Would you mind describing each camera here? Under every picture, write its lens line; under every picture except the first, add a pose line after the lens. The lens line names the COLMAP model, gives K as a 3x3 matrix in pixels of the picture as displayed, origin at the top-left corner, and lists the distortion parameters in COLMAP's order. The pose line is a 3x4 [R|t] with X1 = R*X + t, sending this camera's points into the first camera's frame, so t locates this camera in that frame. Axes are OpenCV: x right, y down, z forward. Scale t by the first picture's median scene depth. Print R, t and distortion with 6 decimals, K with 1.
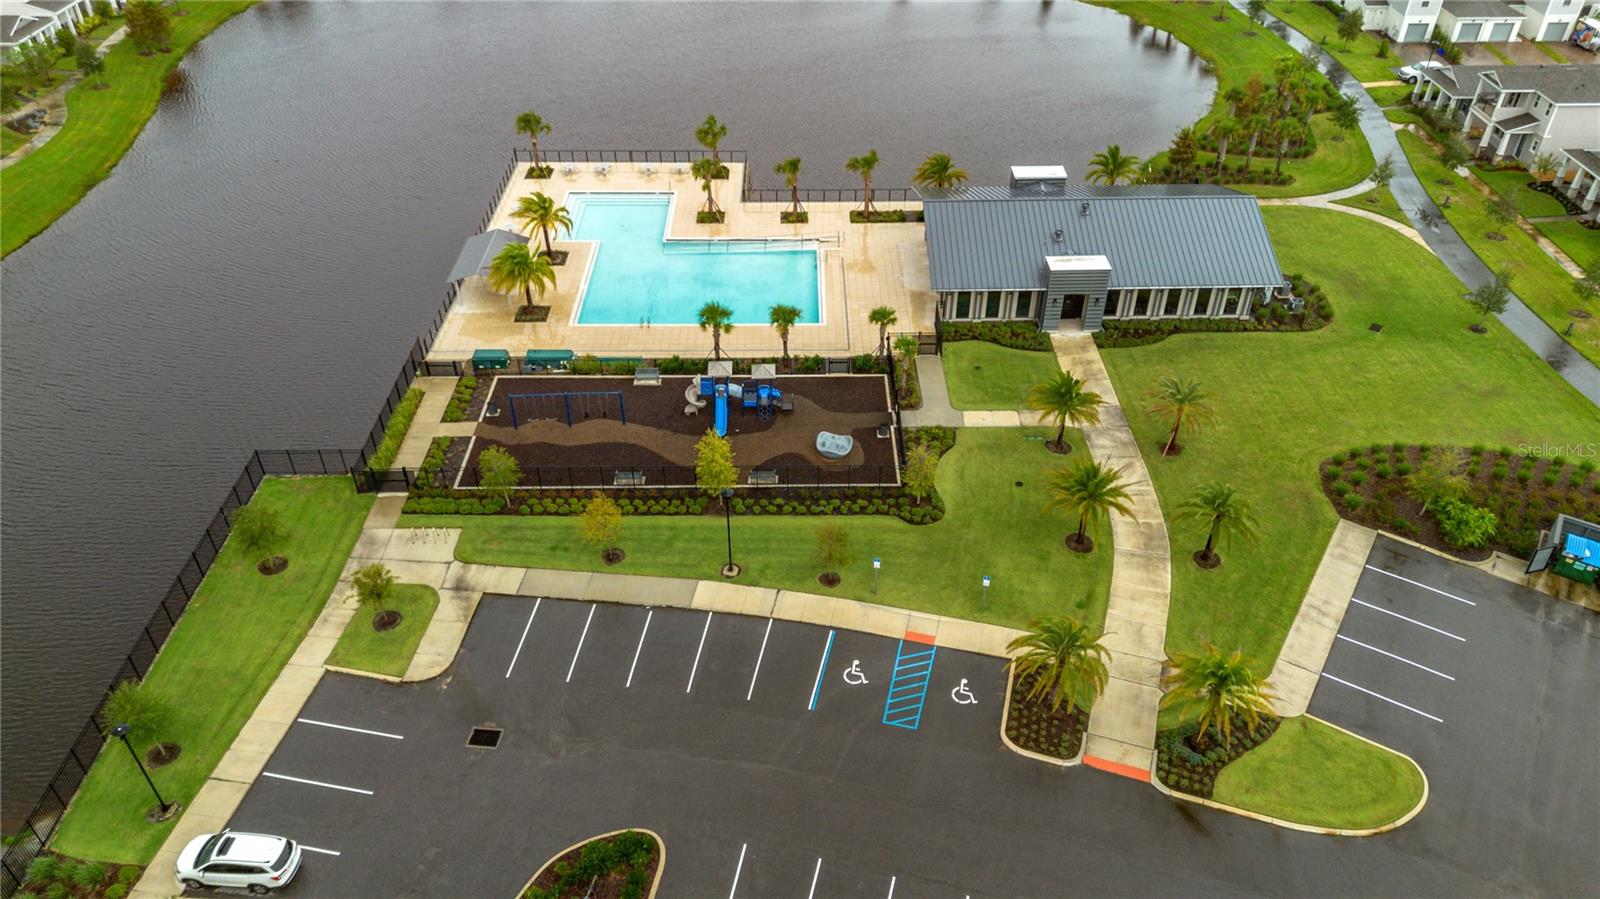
lens RADIAL K [[1170.3, 0, 809.4], [0, 1170.3, 404.5], [0, 0, 1]] dist [0.095637, -0.089125]
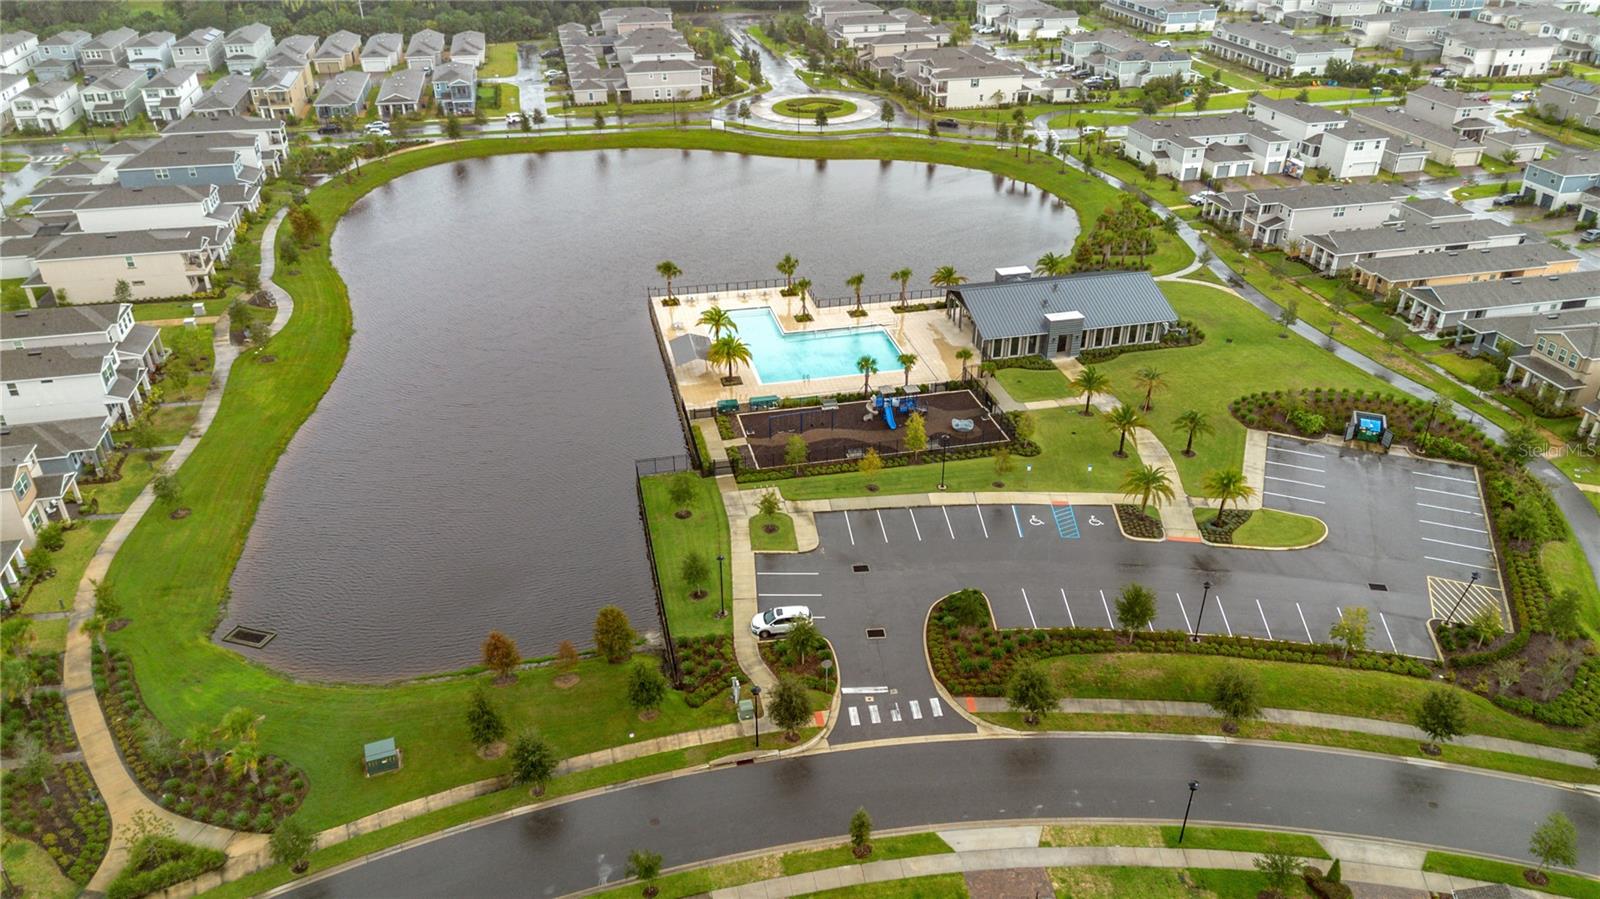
lens RADIAL K [[1170.3, 0, 809.4], [0, 1170.3, 404.5], [0, 0, 1]] dist [0.095637, -0.089125]
pose [[0.976767, -0.099835, 0.189629, -0.440648], [0.124527, 0.984551, -0.123091, 0.159305], [-0.174410, 0.143845, 0.974110, -0.527182]]
